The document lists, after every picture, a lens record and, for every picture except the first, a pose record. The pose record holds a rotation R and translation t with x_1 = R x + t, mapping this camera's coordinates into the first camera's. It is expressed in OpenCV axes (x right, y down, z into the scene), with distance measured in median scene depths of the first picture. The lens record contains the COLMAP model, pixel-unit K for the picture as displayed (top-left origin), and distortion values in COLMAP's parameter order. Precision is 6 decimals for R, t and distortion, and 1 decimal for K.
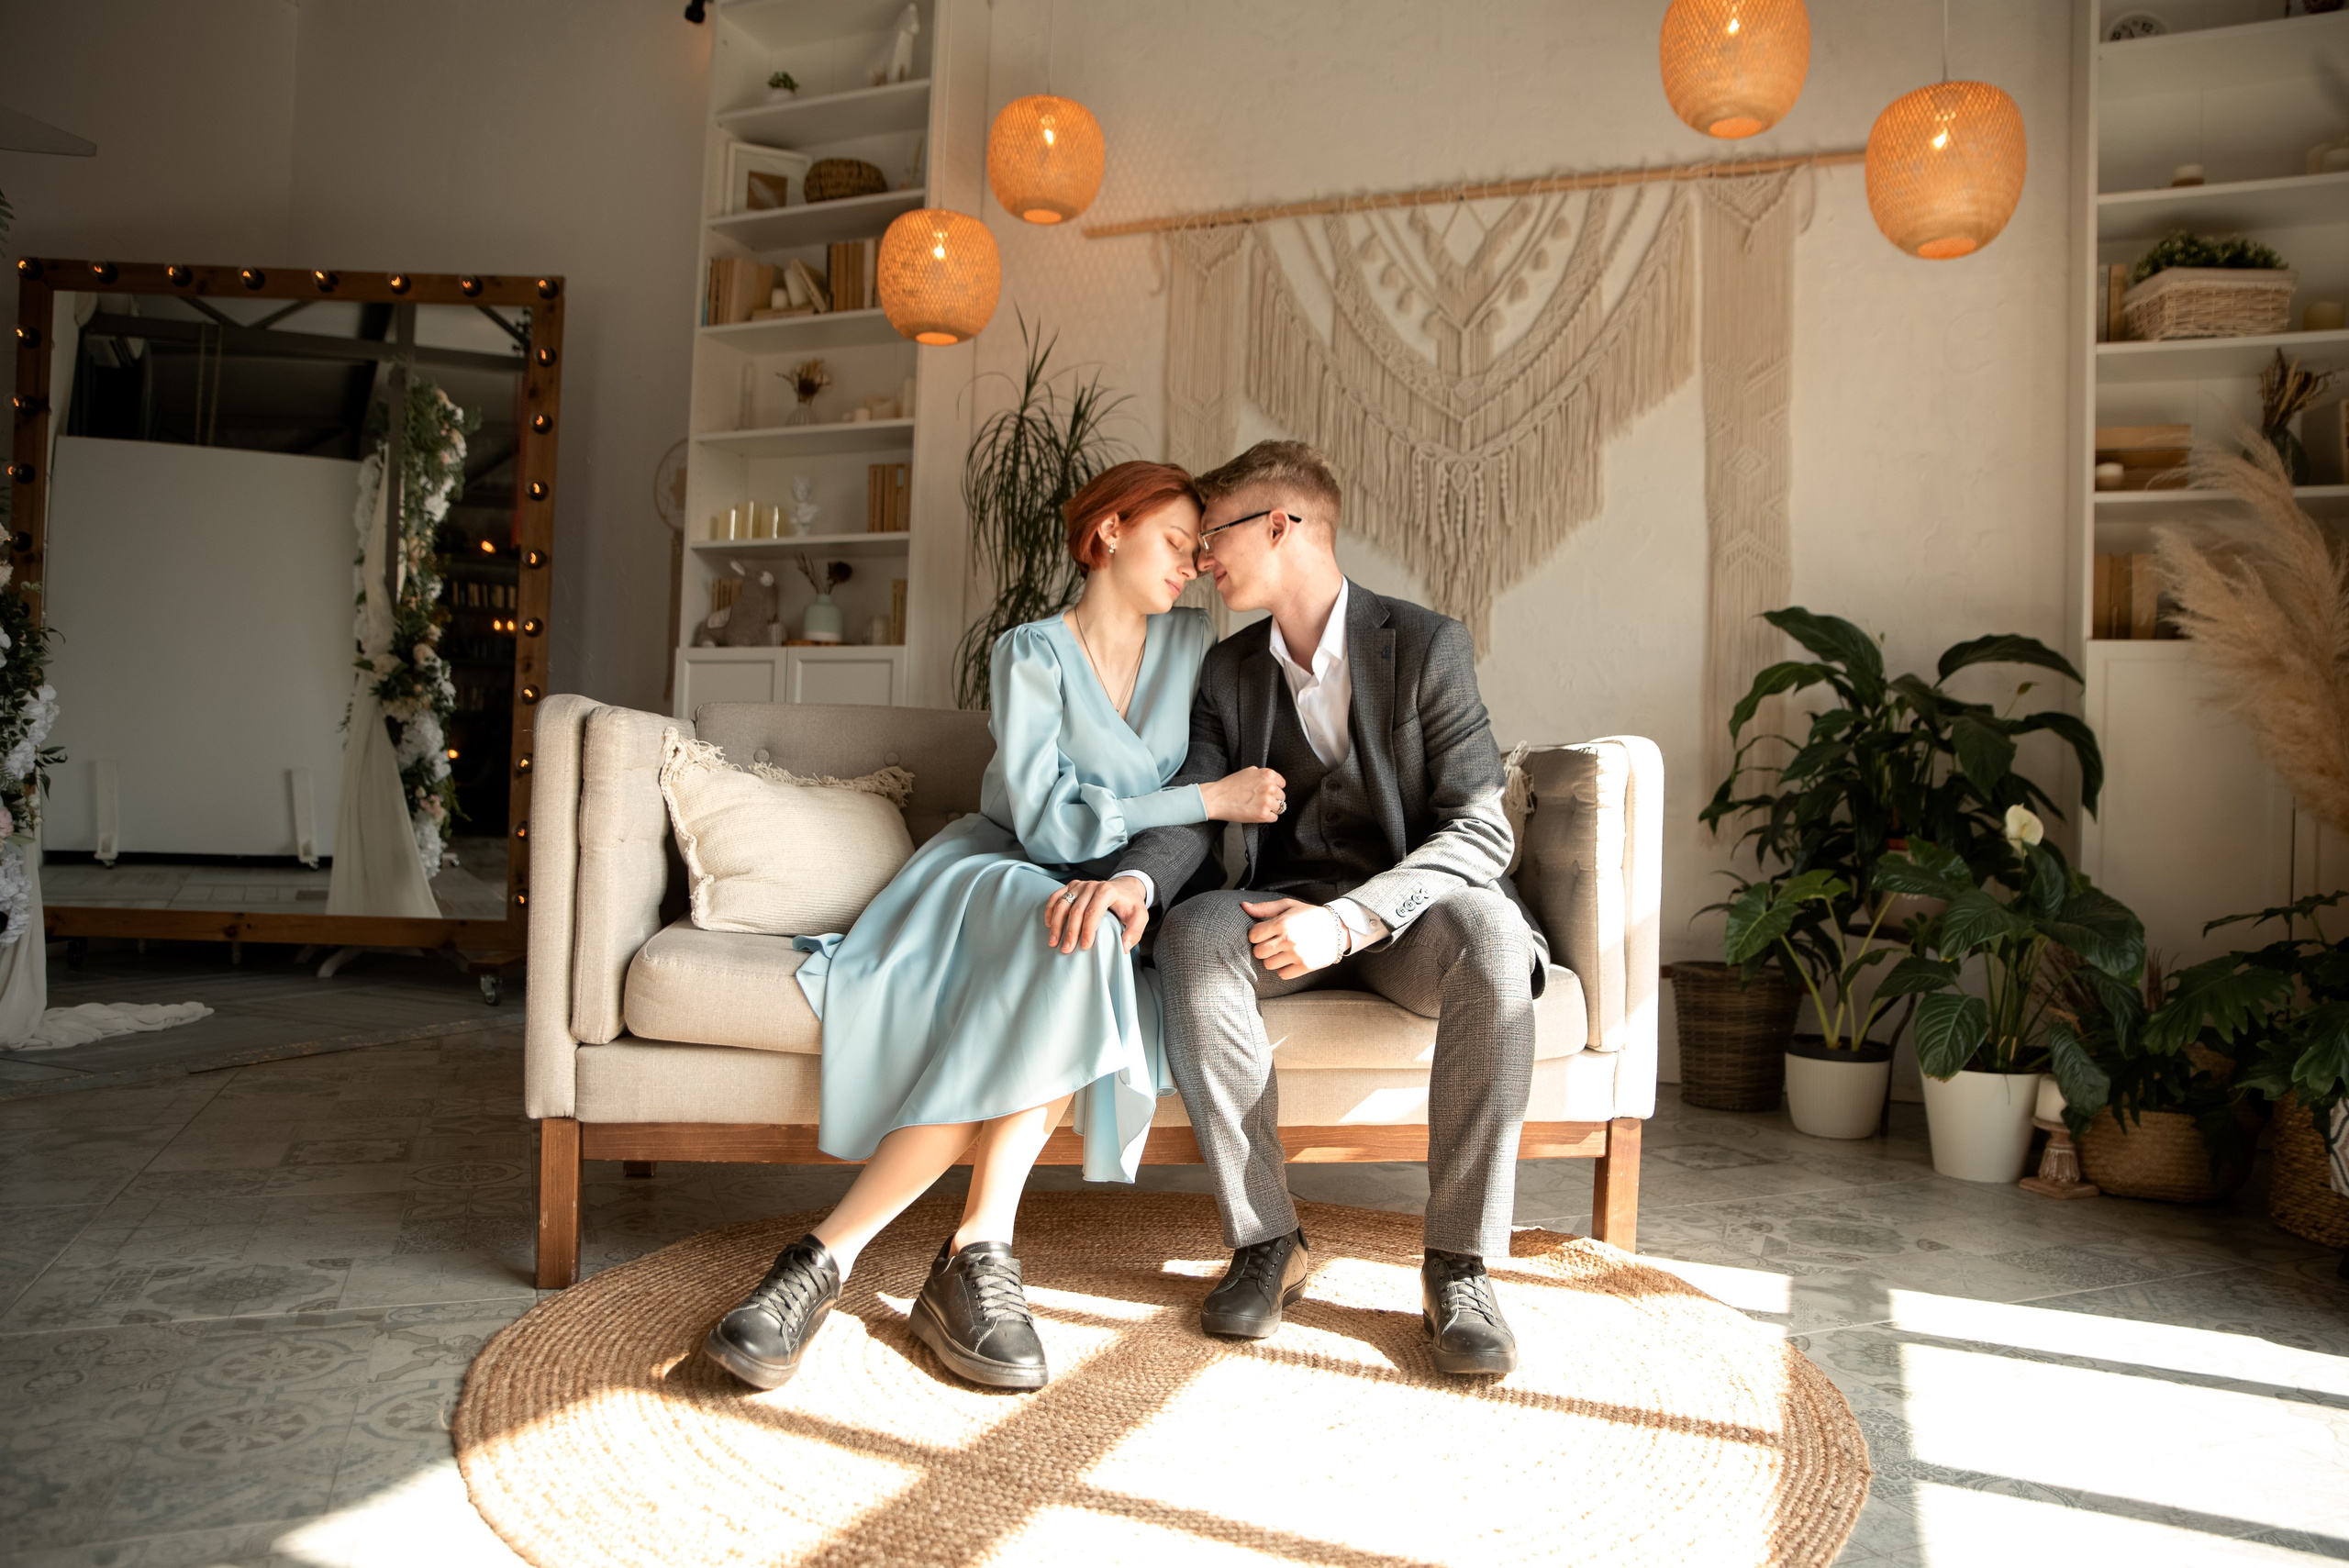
lens RADIAL K [[1633.4, 0, 1176.1], [0, 1633.4, 790.9], [0, 0, 1]] dist [-0.138143, 0.099833]
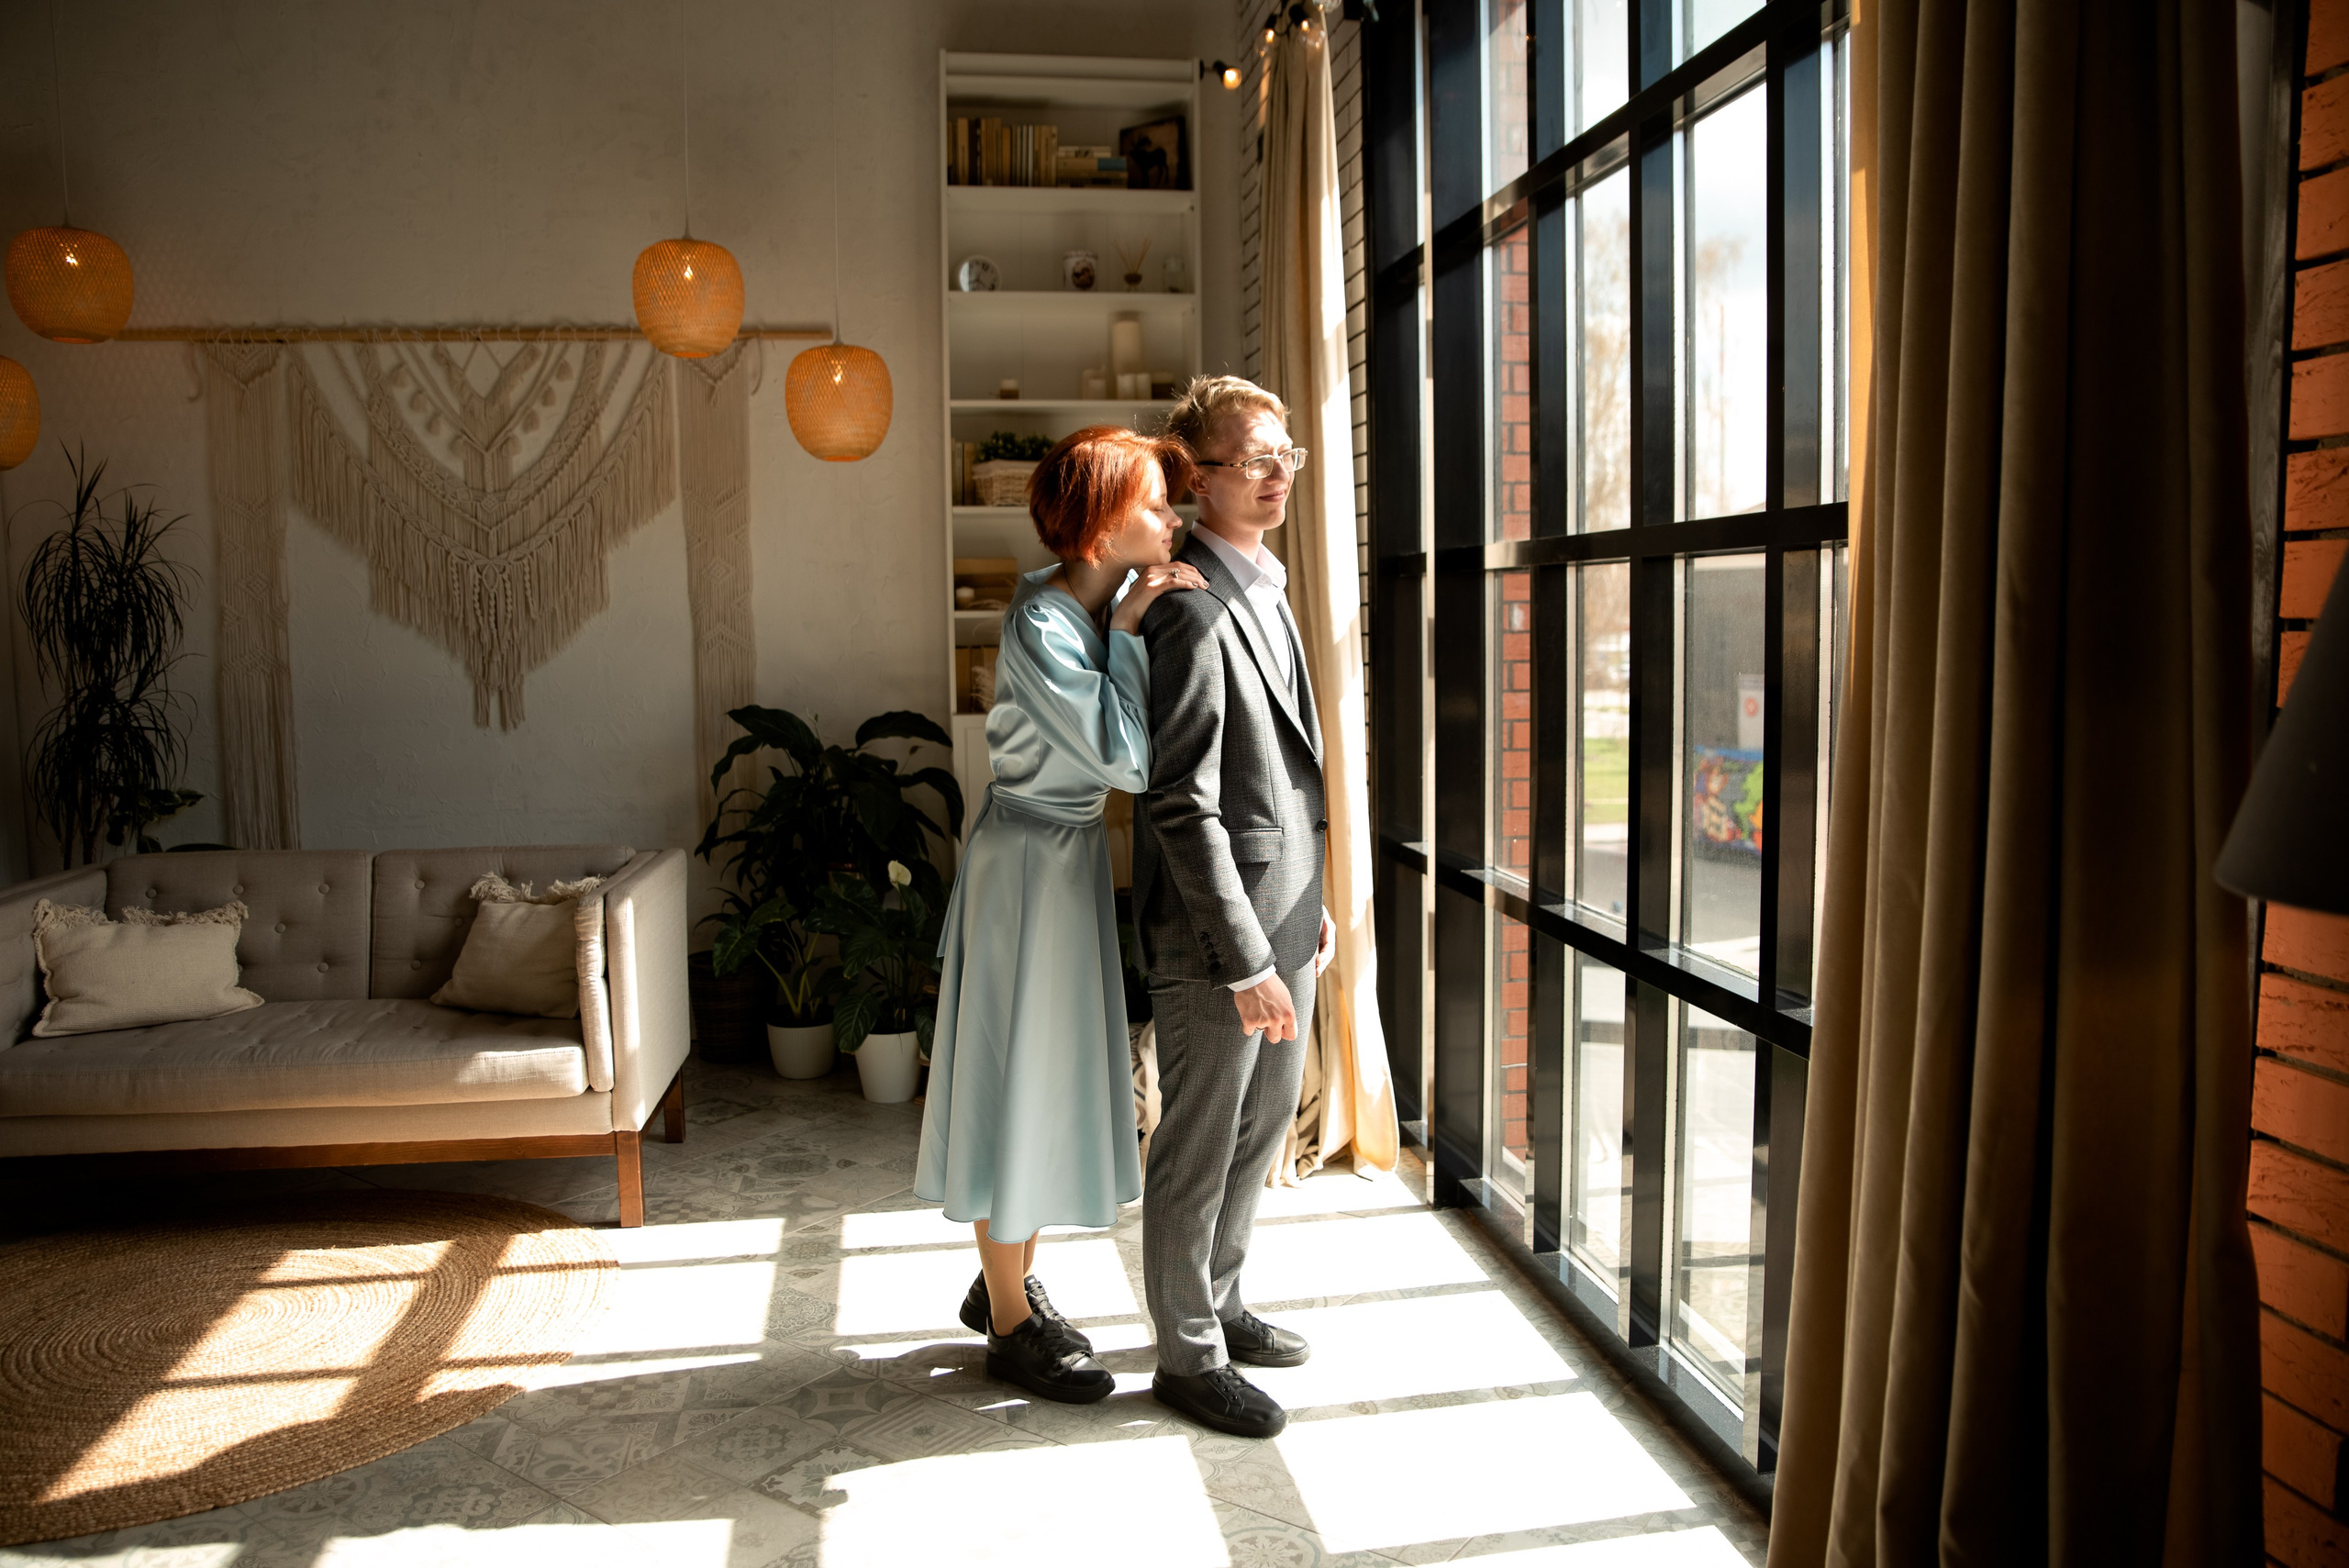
lens RADIAL K [[1633.4, 0, 1176.1], [0, 1633.4, 790.9], [0, 0, 1]] dist [-0.138143, 0.099833]
pose [[0.845070, -0.091715, 0.526730, -0.036387], [0.036754, 0.992812, 0.113903, -0.154925], [-0.533390, -0.076897, 0.842367, -0.308889]]
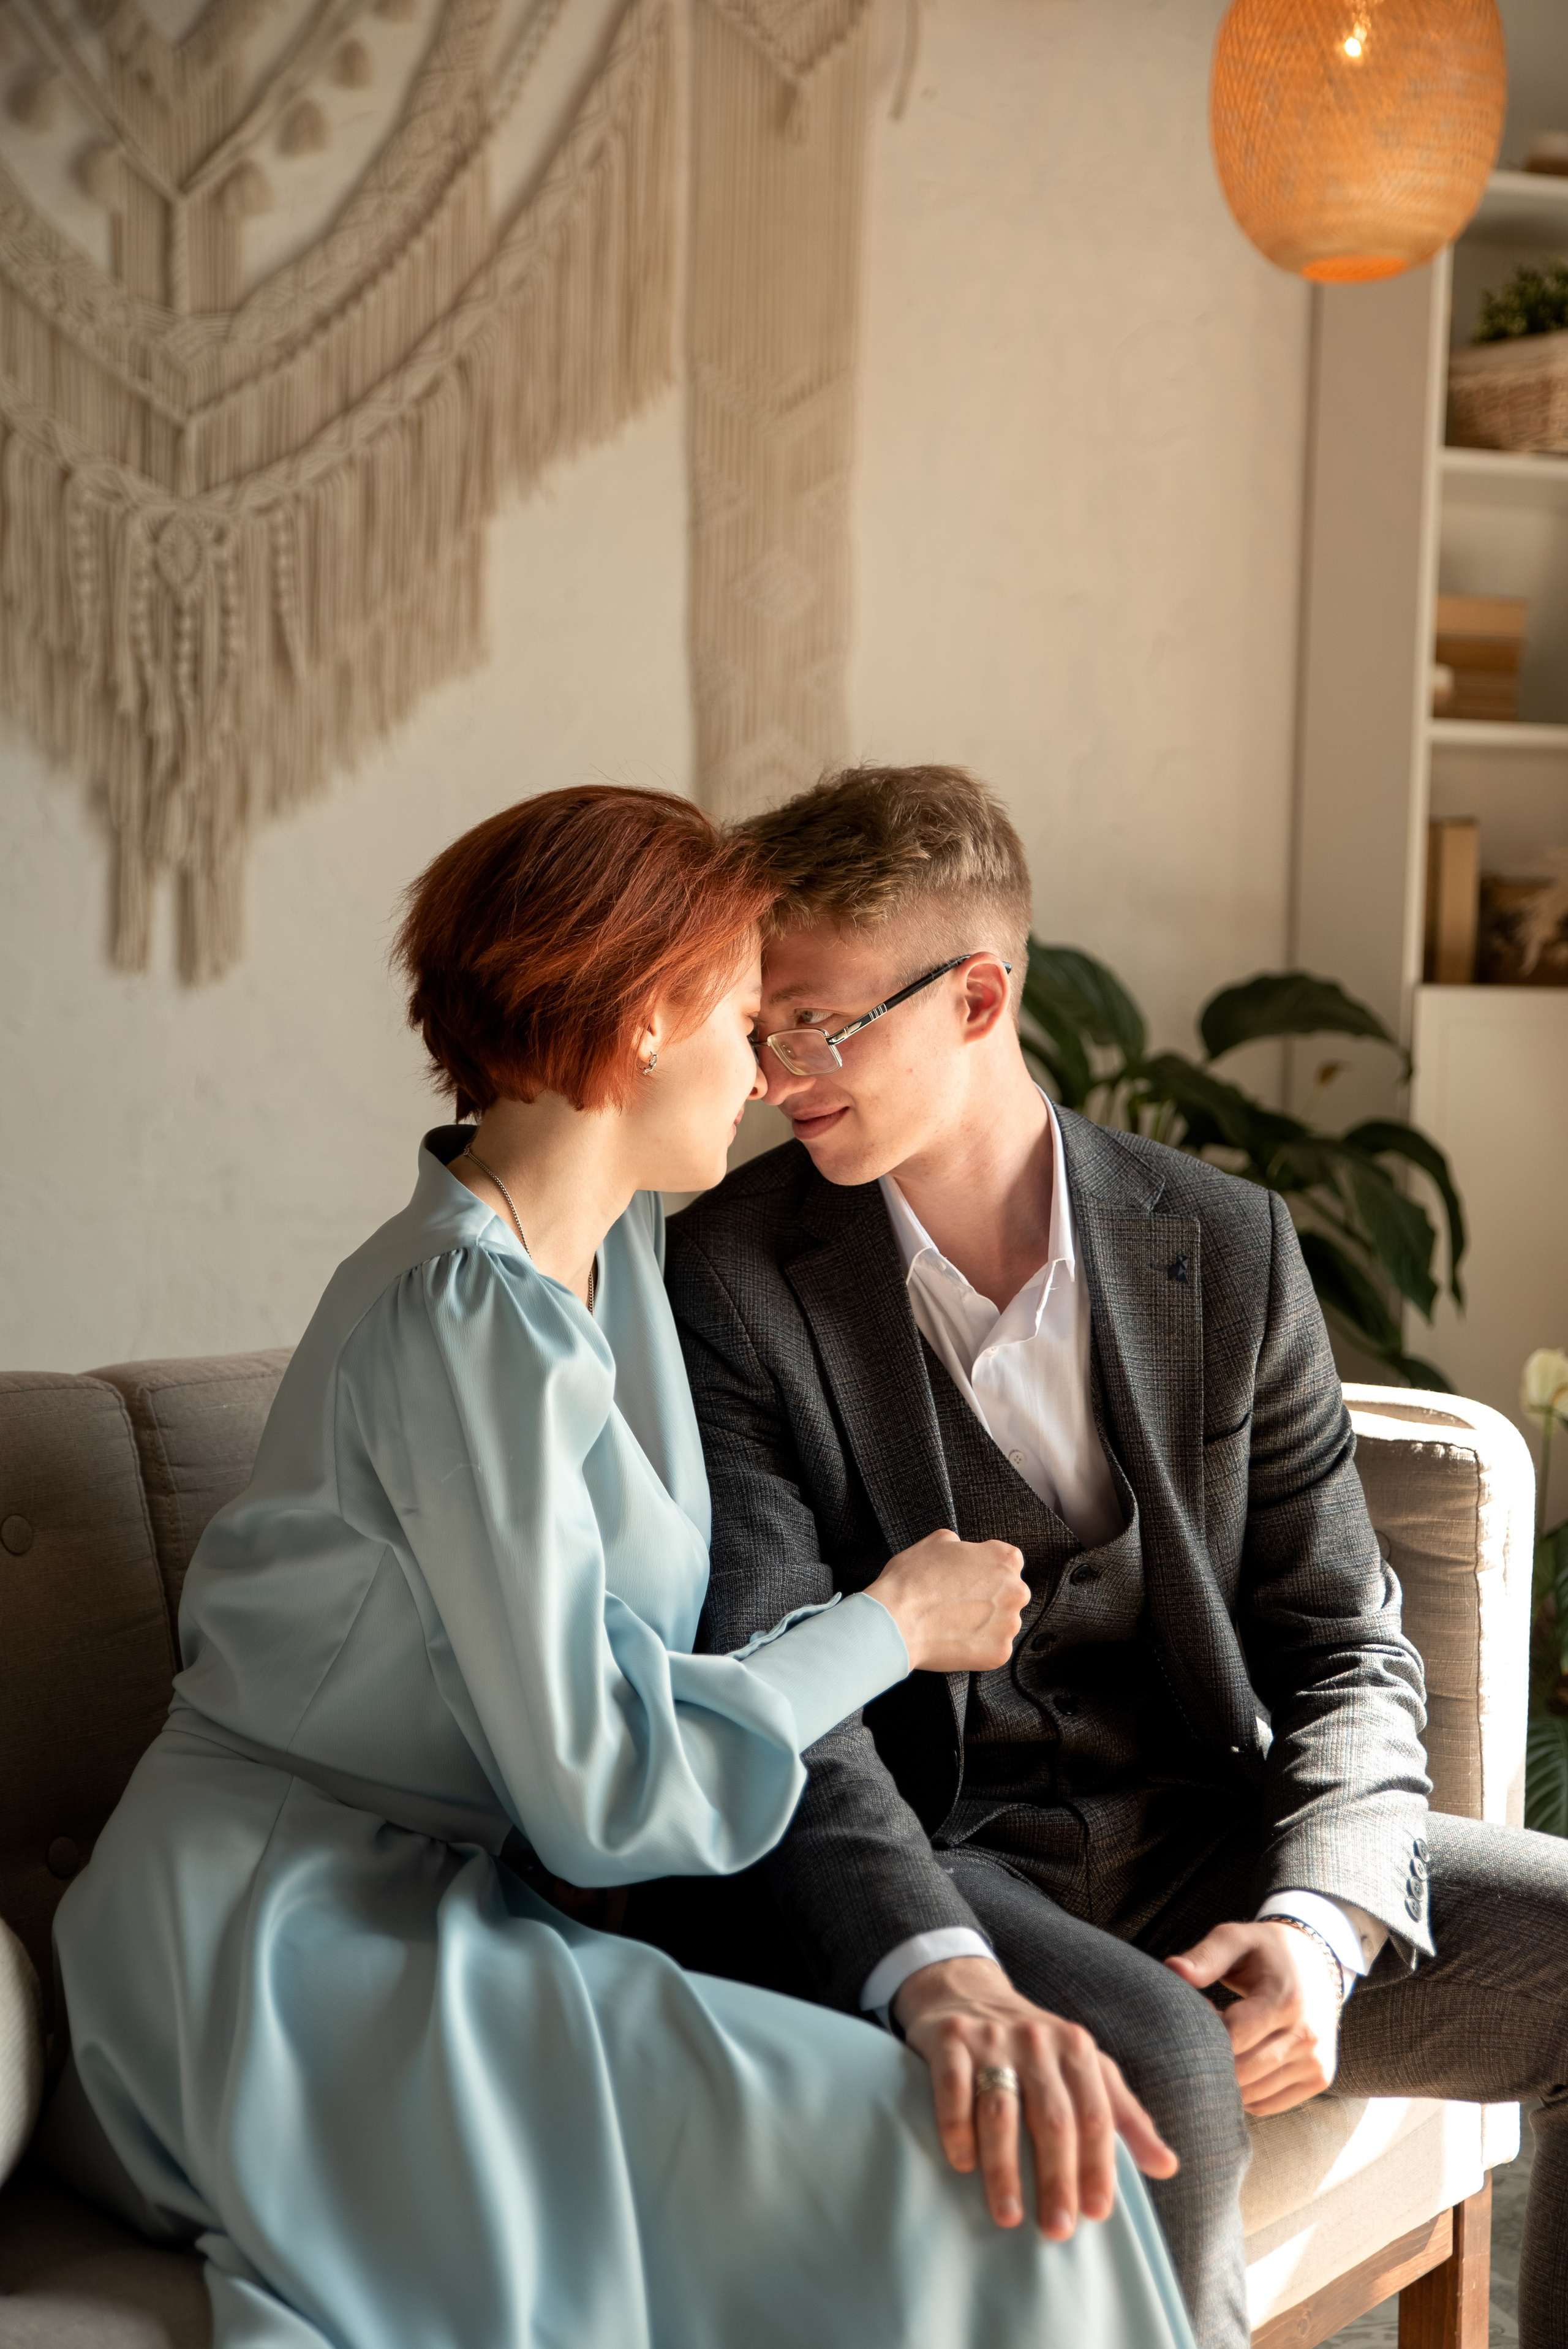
lens RADIAL K [[3200.6, 0, 784.4], [0, 3200.6, 1173.6], [0, 0, 1]] dist [0.081756, 0.035116]
pose [[0.749069, -0.055256, 0.660183, -0.293399], [-0.004318, 0.996087, 0.088270, -0.106411], [-0.662478, -0.068971, 0.745900, 0.233049]]
